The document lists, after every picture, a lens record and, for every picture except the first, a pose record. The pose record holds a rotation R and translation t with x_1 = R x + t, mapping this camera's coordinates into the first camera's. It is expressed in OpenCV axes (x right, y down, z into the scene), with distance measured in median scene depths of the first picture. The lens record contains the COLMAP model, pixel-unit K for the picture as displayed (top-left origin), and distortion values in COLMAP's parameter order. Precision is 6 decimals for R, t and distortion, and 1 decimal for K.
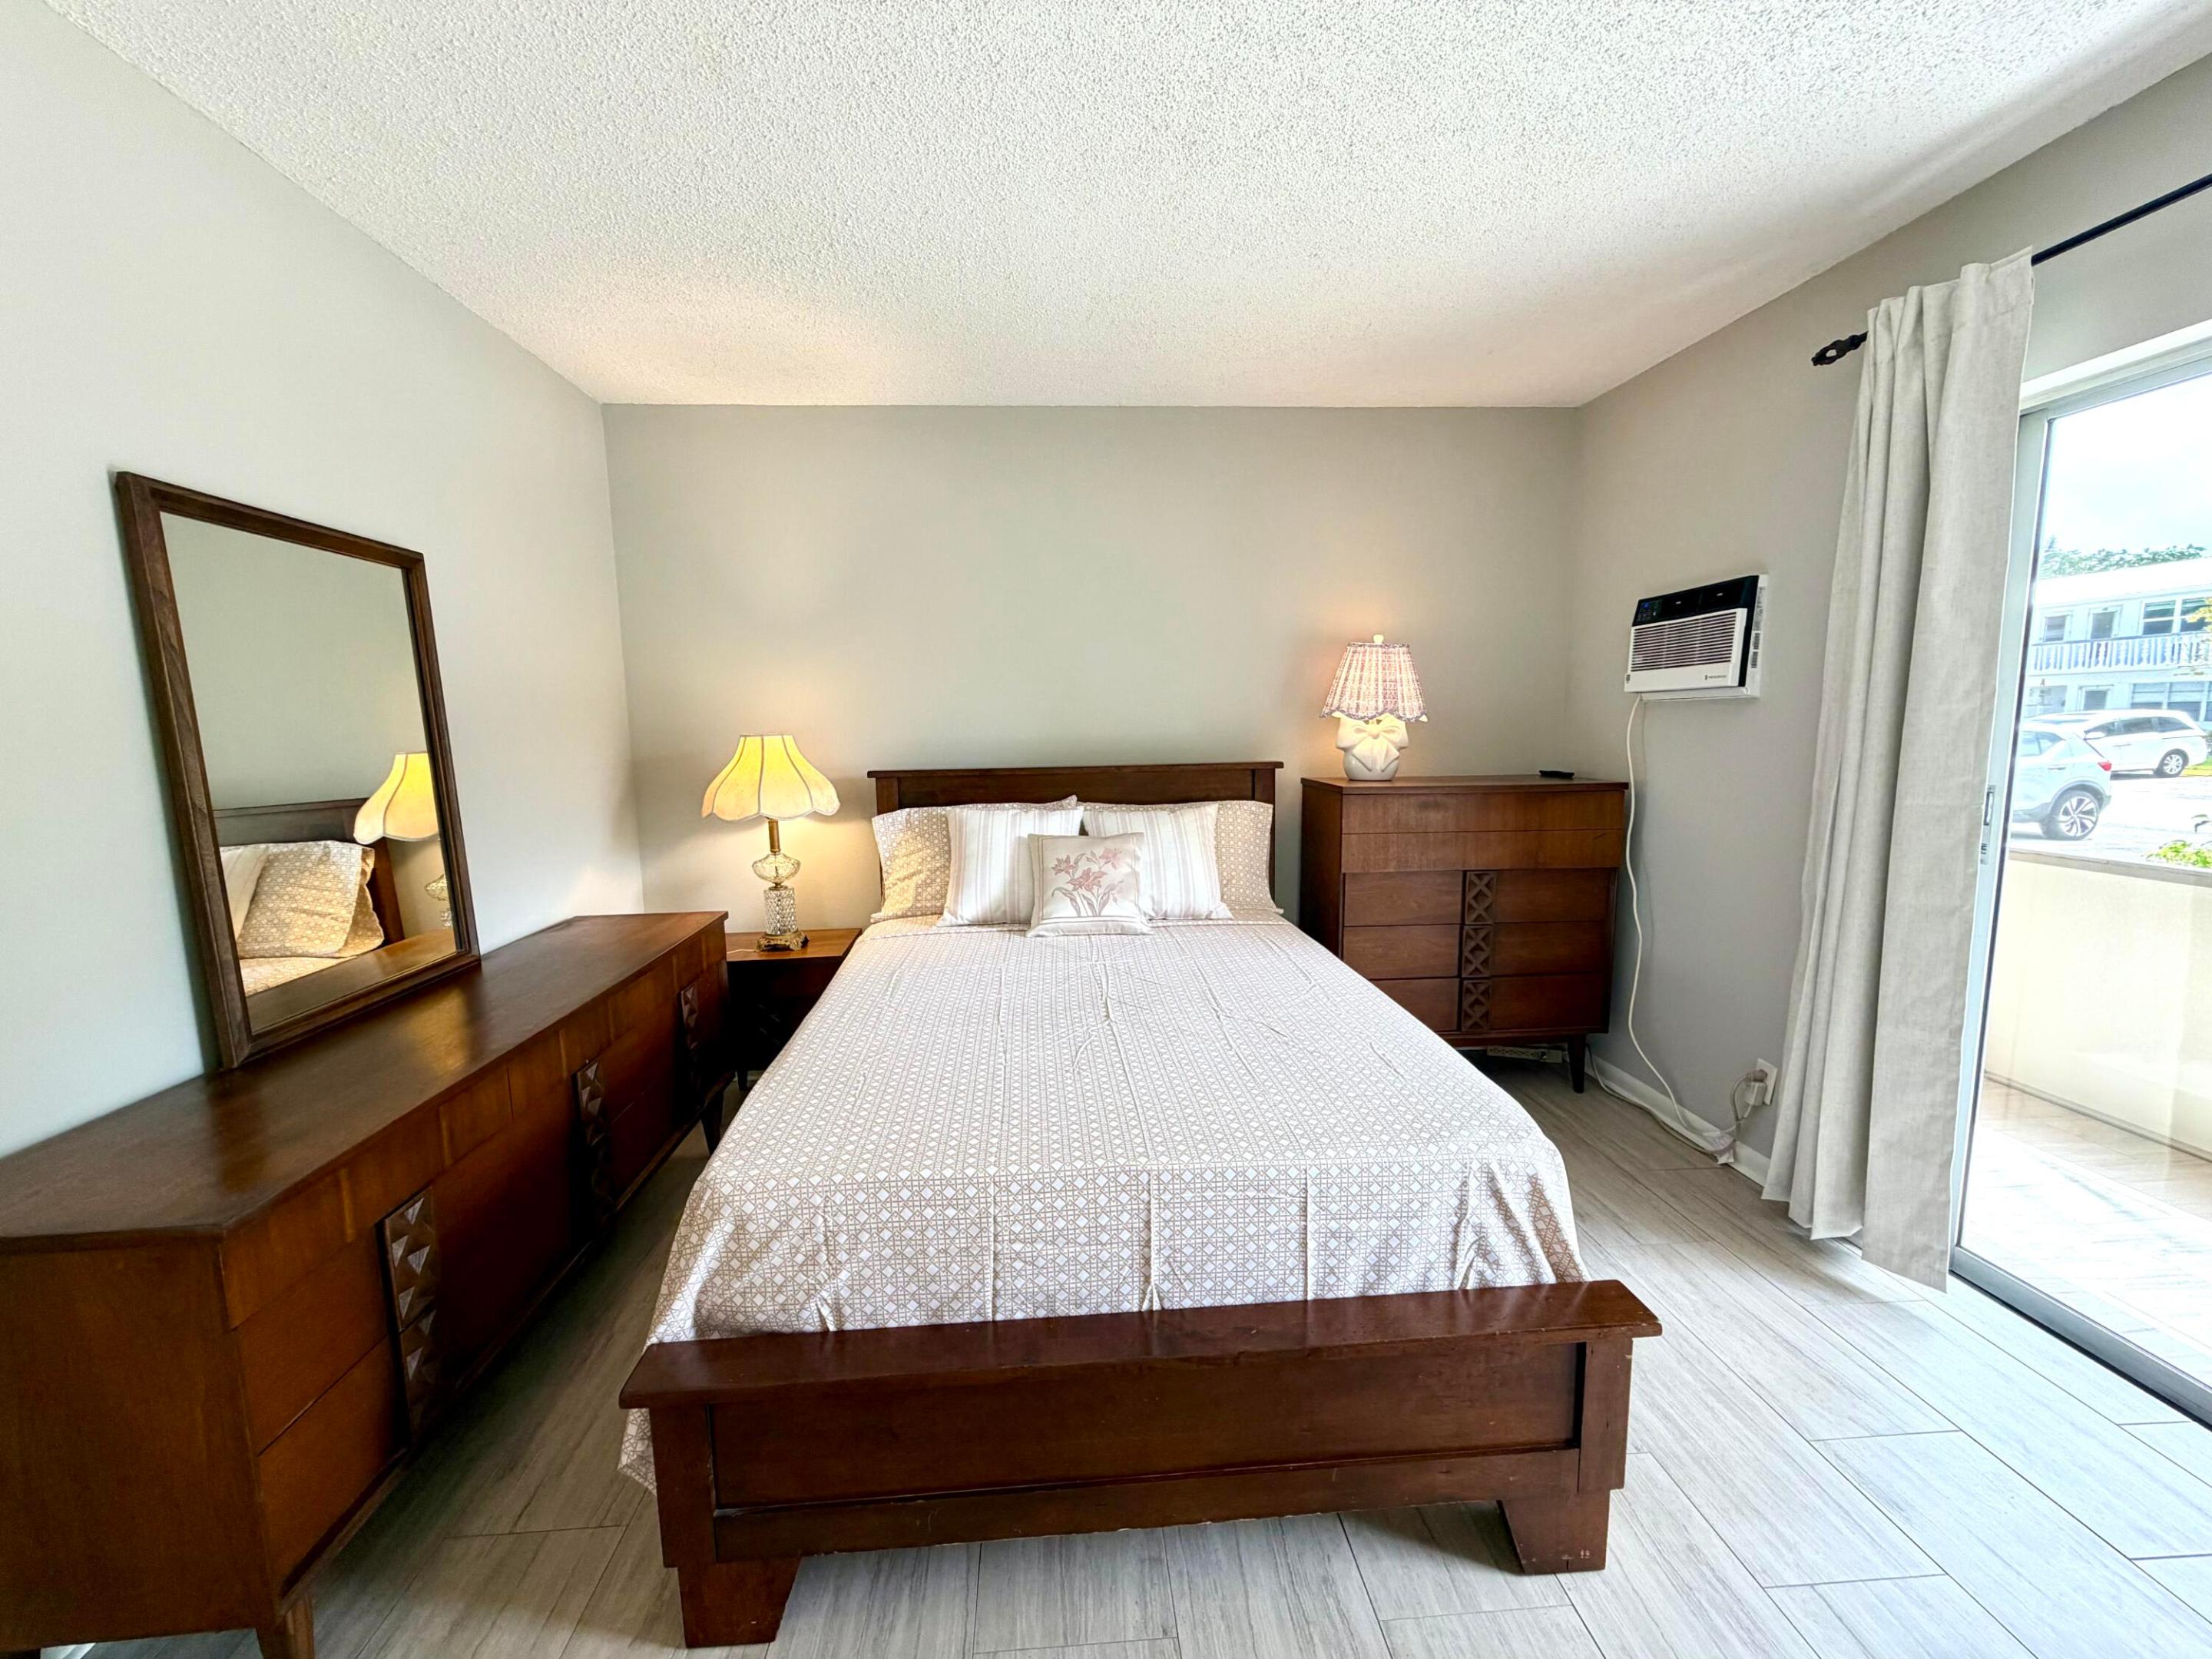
lens RADIAL K [[889.1, 0, 1099.3], [0, 889.1, 828.3], [0, 0, 1]] dist [0.003922, -0.000099]
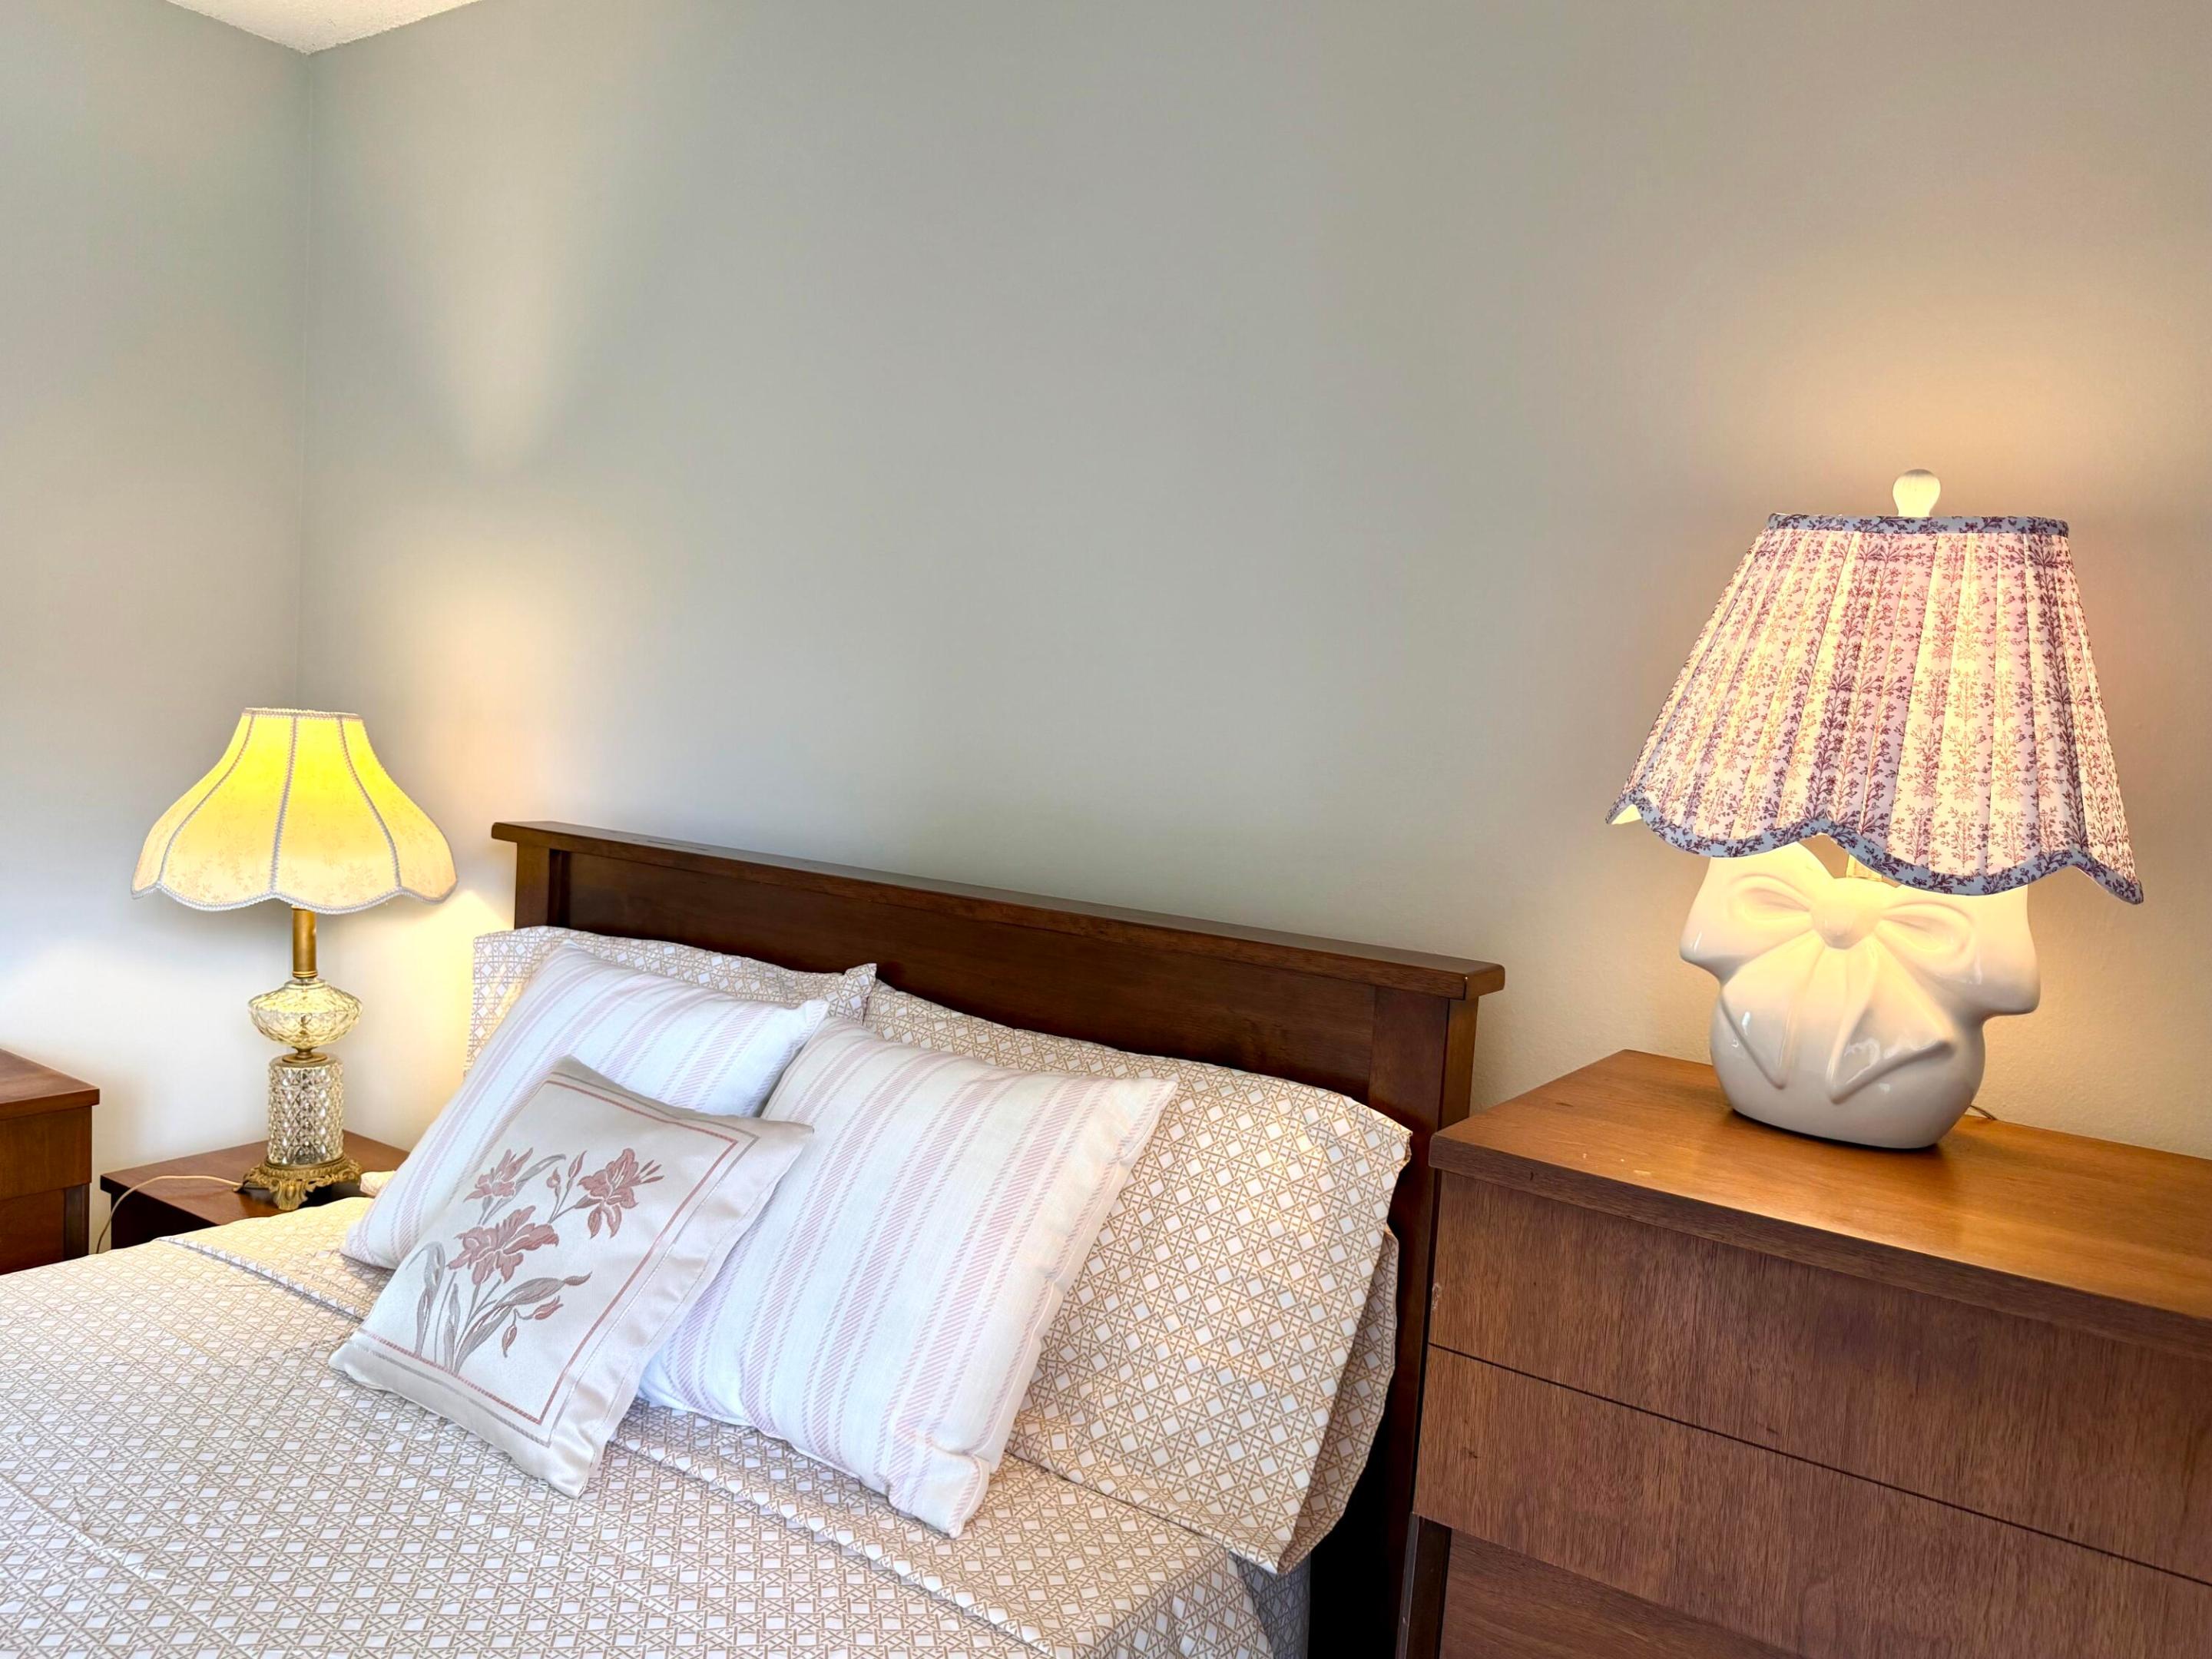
lens RADIAL K [[1591.4, 0, 1095.7], [0, 1591.4, 830.5], [0, 0, 1]] dist [0.141615, -0.299341]
pose [[0.775953, 0.119570, -0.619354, 0.486551], [-0.156890, 0.987599, -0.005897, -0.115547], [0.610968, 0.101746, 0.785089, 0.676633]]
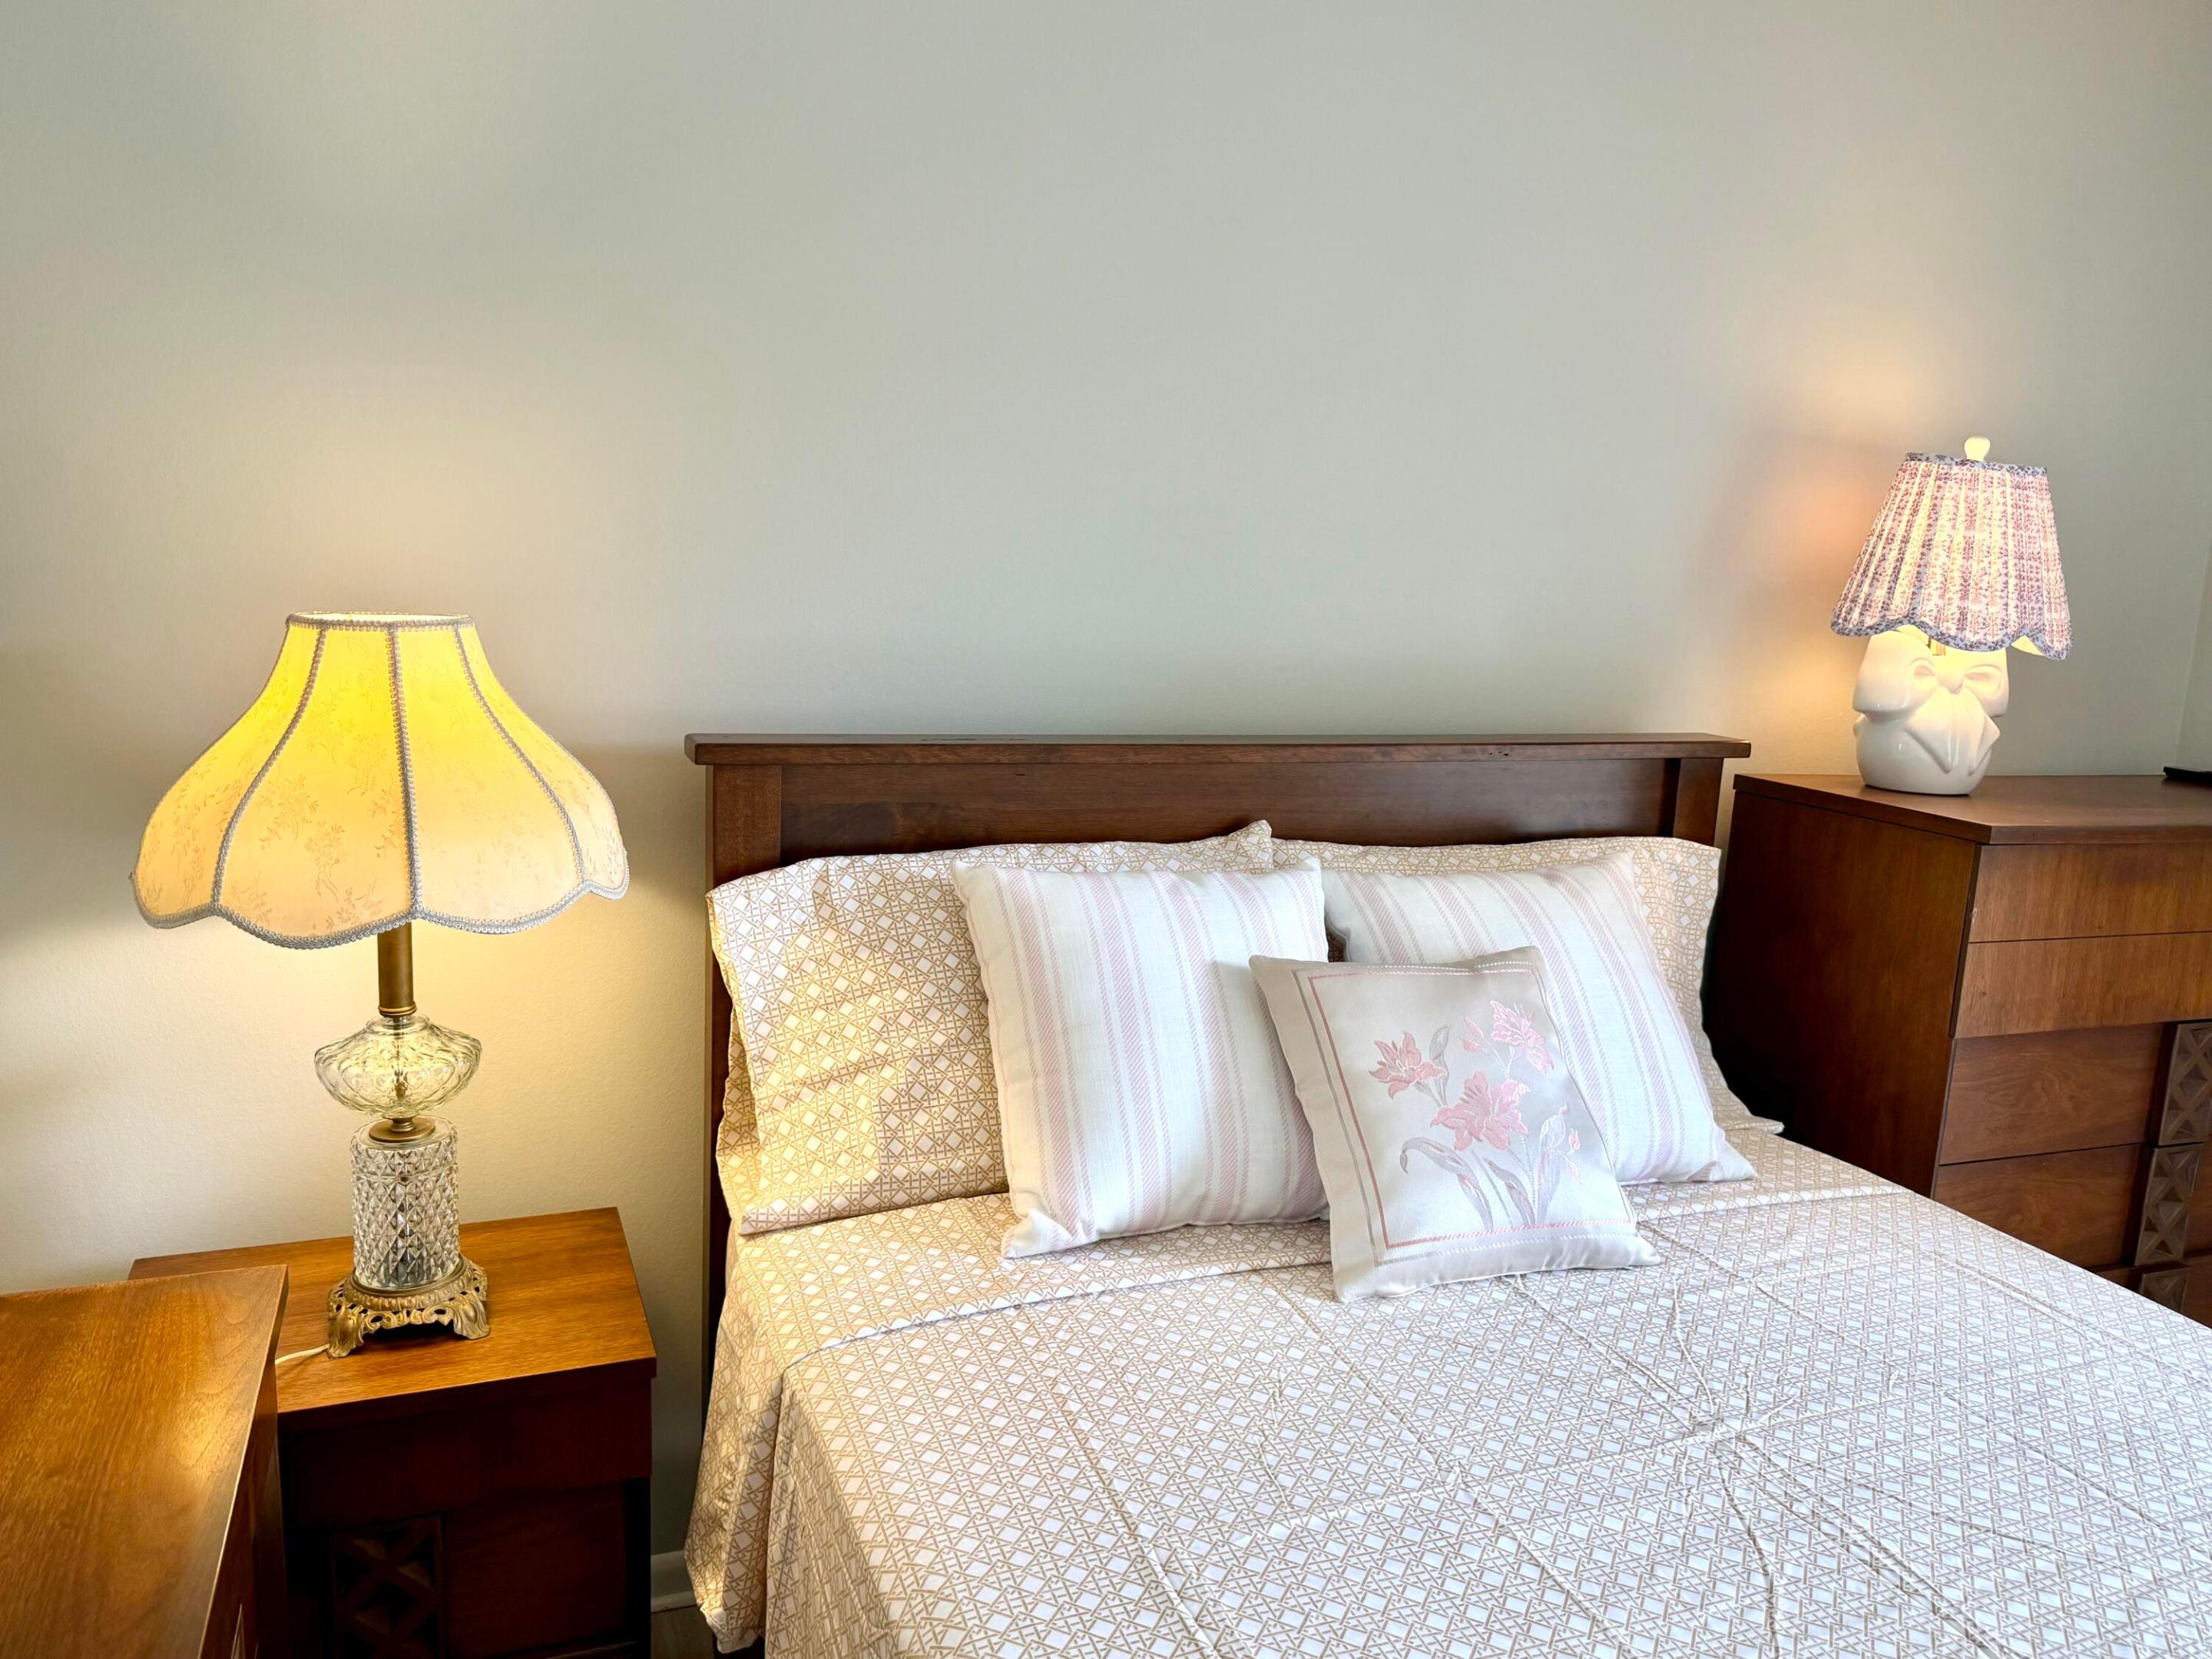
lens RADIAL K [[1612.6, 0, 1106.0], [0, 1612.6, 829.5], [0, 0, 1]] dist [0.115620, -0.202293]
pose [[0.953346, 0.010581, 0.301693, -0.343389], [-0.027130, 0.998344, 0.050718, -0.077431], [-0.300657, -0.056537, 0.952055, 0.465366]]
